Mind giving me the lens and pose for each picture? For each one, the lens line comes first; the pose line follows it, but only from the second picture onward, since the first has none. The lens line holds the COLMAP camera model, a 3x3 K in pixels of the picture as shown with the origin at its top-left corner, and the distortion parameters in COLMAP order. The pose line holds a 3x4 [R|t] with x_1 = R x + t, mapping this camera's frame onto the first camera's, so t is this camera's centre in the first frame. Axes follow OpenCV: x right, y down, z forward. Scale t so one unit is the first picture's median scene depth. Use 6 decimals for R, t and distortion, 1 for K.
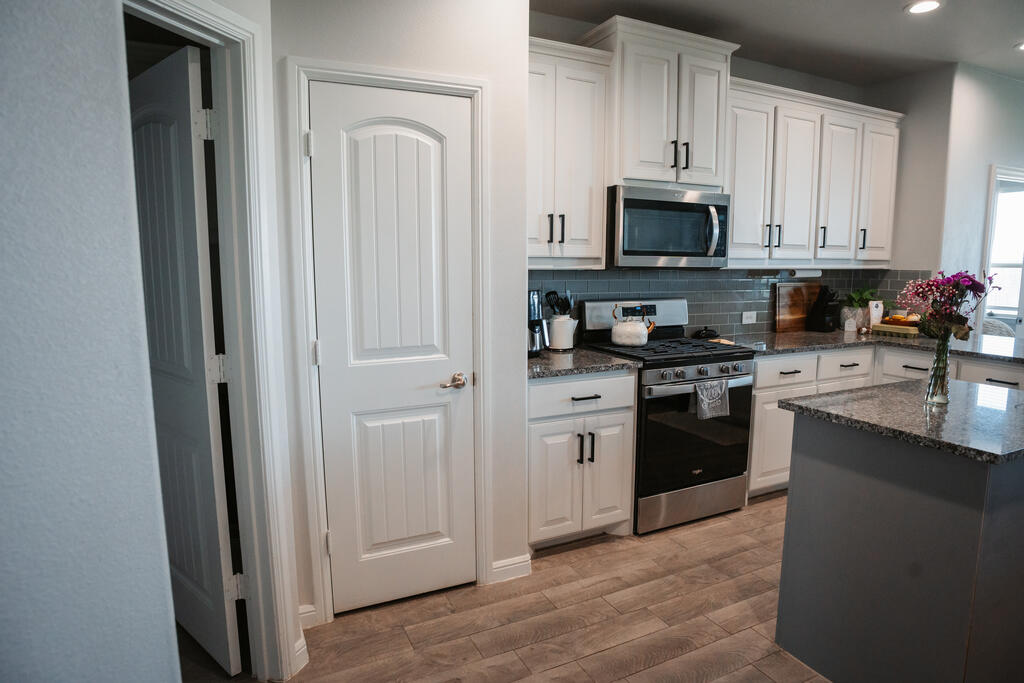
lens RADIAL K [[542.1, 0, 508.9], [0, 542.1, 339.1], [0, 0, 1]] dist [-0.062506, 0.002965]
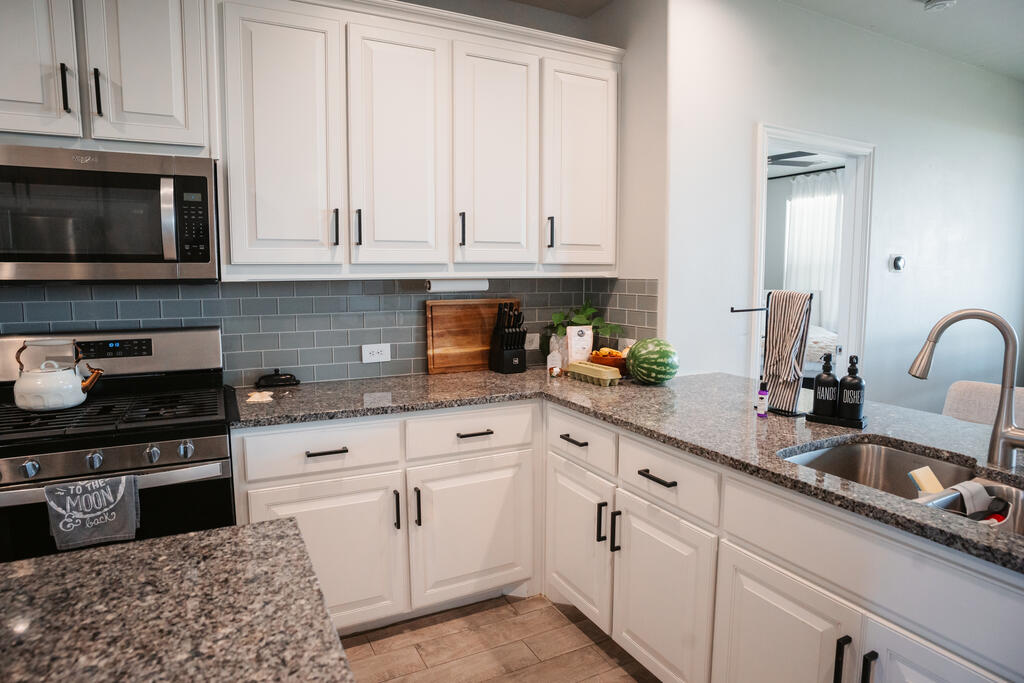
lens RADIAL K [[602.0, 0, 536.8], [0, 602.0, 330.5], [0, 0, 1]] dist [-0.066608, 0.029094]
pose [[0.996728, -0.004709, 0.080689, 0.656508], [0.007850, 0.999222, -0.038653, -0.042963], [-0.080444, 0.039160, 0.995990, 0.282513]]
